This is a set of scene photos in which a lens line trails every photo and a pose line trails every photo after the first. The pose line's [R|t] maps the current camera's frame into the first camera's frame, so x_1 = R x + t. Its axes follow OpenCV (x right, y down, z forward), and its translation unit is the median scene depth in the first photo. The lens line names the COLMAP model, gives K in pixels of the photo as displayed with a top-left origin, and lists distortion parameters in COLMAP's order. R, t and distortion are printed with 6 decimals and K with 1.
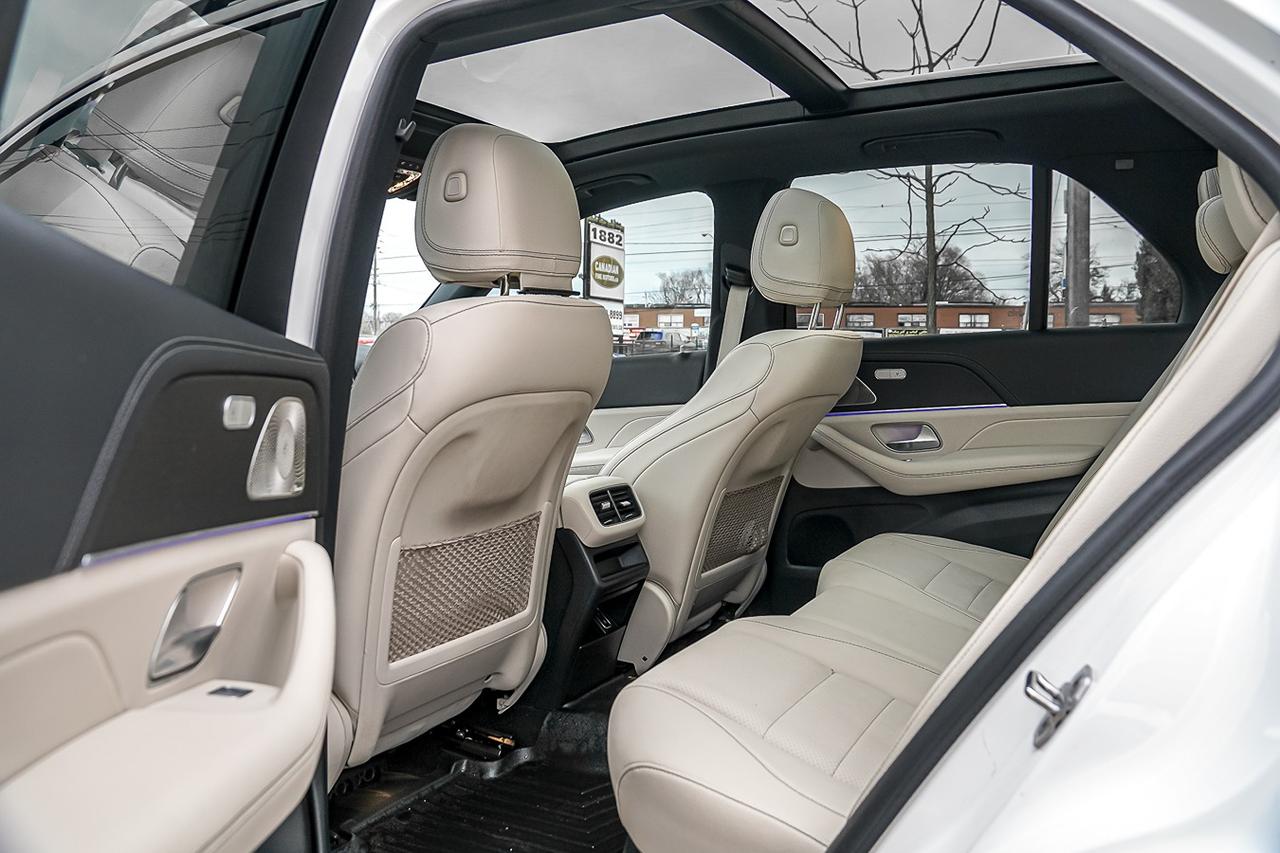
lens RADIAL K [[1032.2, 0, 638.1], [0, 1032.2, 419.5], [0, 0, 1]] dist [-0.108104, 0.069258]
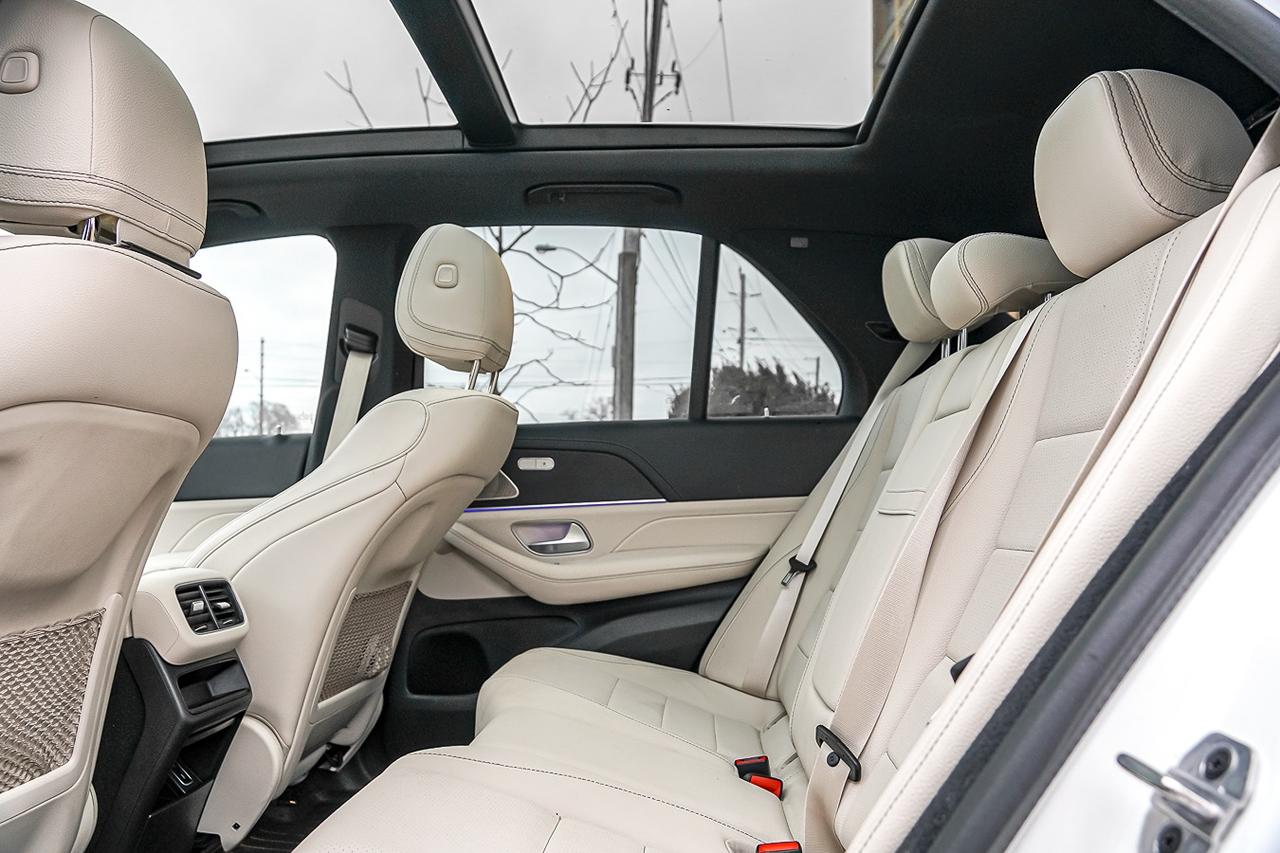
lens RADIAL K [[1032.2, 0, 640.5], [0, 1032.2, 418.4], [0, 0, 1]] dist [-0.108104, 0.069258]
pose [[0.904550, 0.061231, 0.421948, -0.048934], [-0.000133, 0.989675, -0.143330, 0.047597], [-0.426368, 0.129593, 0.895218, 0.198964]]
